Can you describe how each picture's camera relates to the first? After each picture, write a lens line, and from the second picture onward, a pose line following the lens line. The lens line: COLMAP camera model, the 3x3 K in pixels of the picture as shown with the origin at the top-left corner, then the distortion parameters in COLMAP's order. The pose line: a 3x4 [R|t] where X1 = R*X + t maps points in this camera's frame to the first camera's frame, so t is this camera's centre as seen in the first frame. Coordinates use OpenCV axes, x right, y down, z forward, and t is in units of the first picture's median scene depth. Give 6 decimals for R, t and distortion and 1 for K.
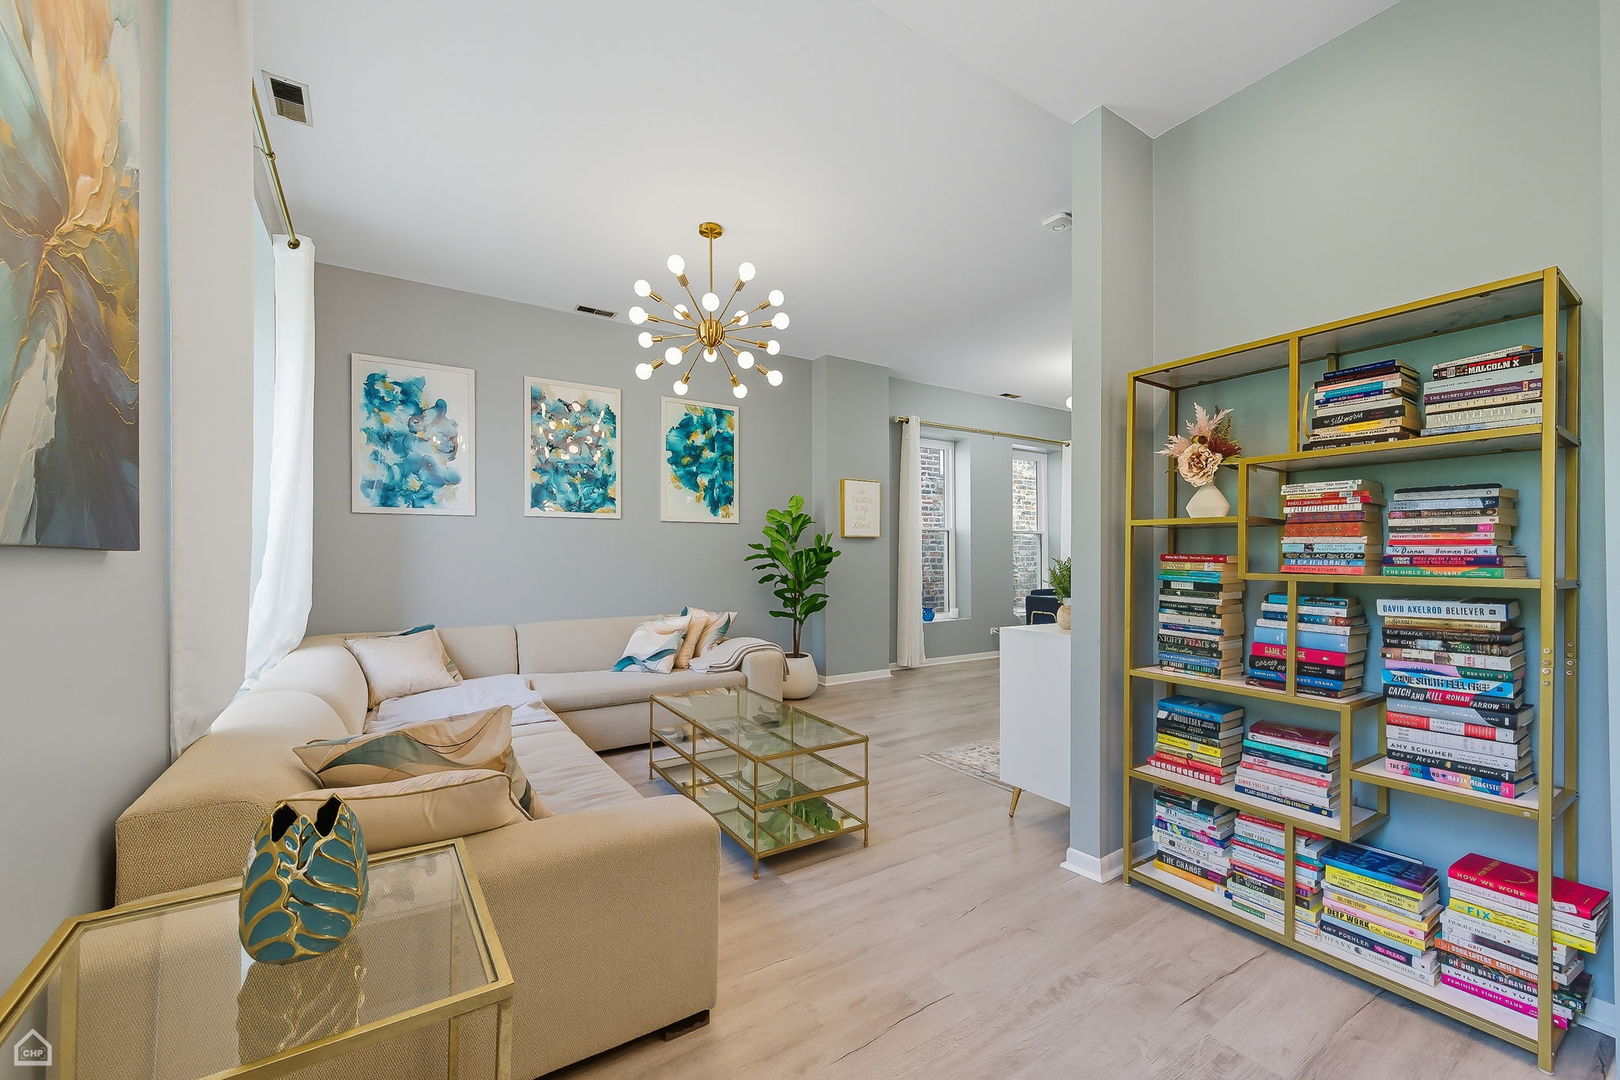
lens RADIAL K [[640.4, 0, 809.7], [0, 640.4, 546.2], [0, 0, 1]] dist [-0.000307, -0.000100]
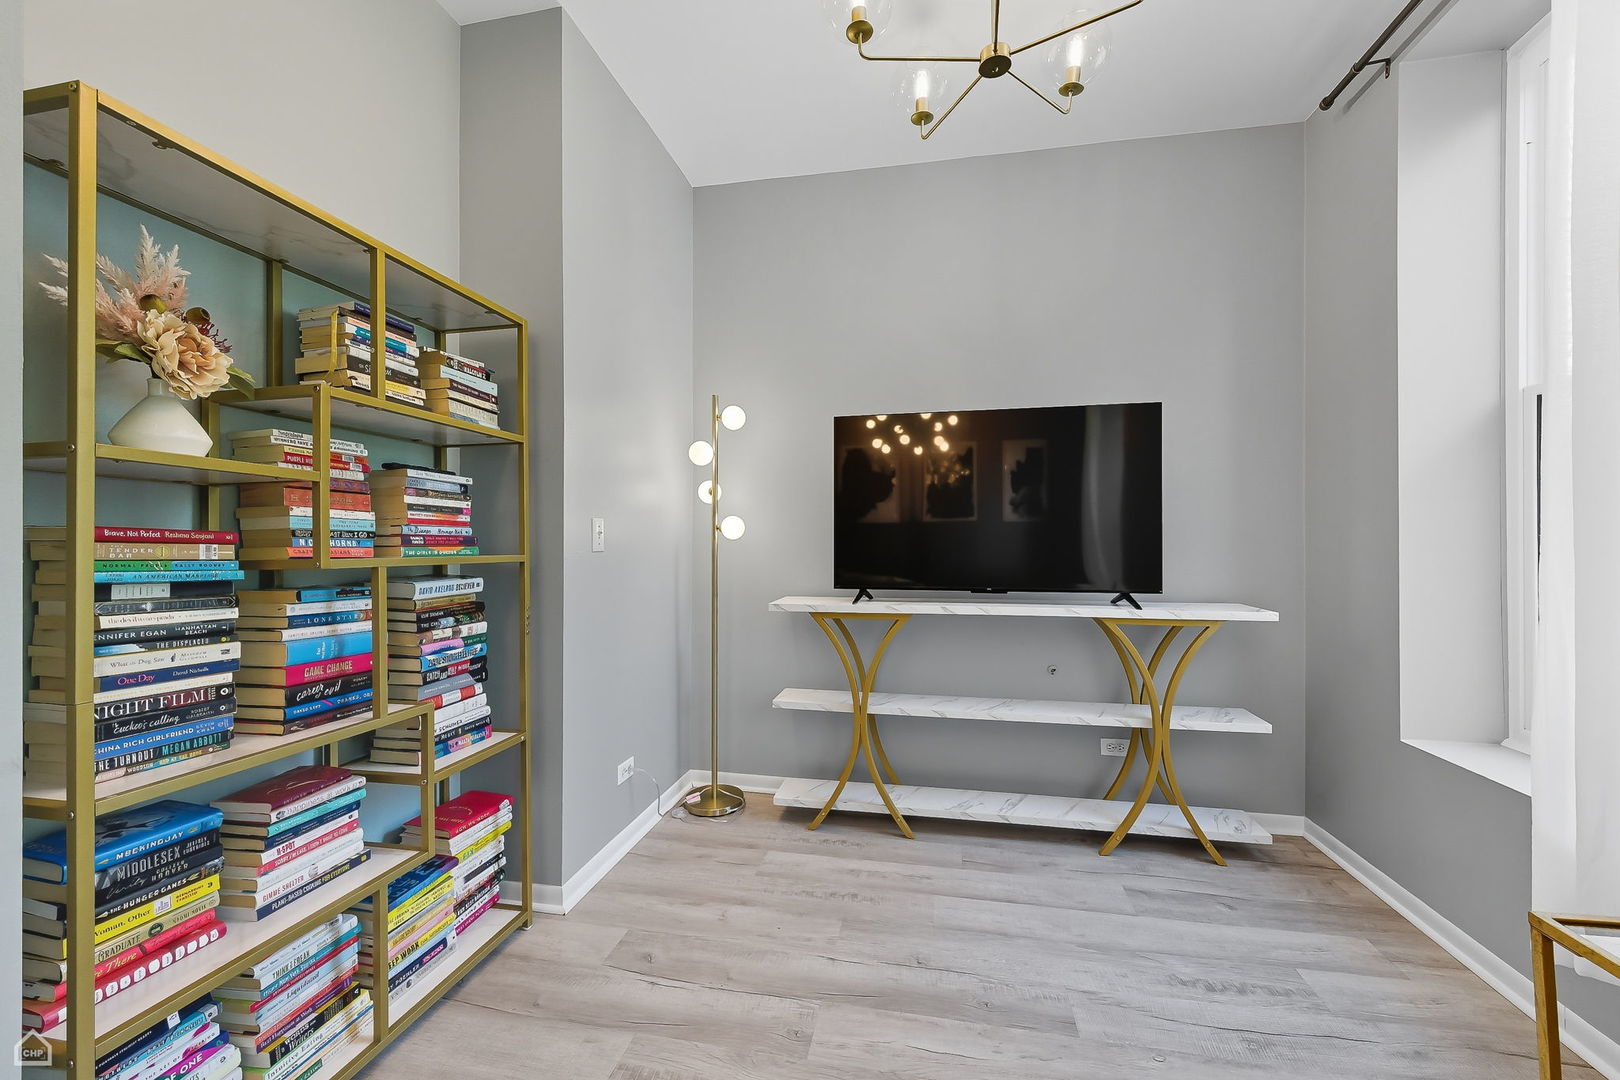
lens RADIAL K [[640.4, 0, 813.8], [0, 640.4, 546.8], [0, 0, 1]] dist [-0.000307, -0.000100]
pose [[-0.718199, 0.004960, 0.695821, -0.157060], [-0.001368, 0.999963, -0.008540, 0.038587], [-0.695837, -0.007085, -0.718165, 1.244288]]
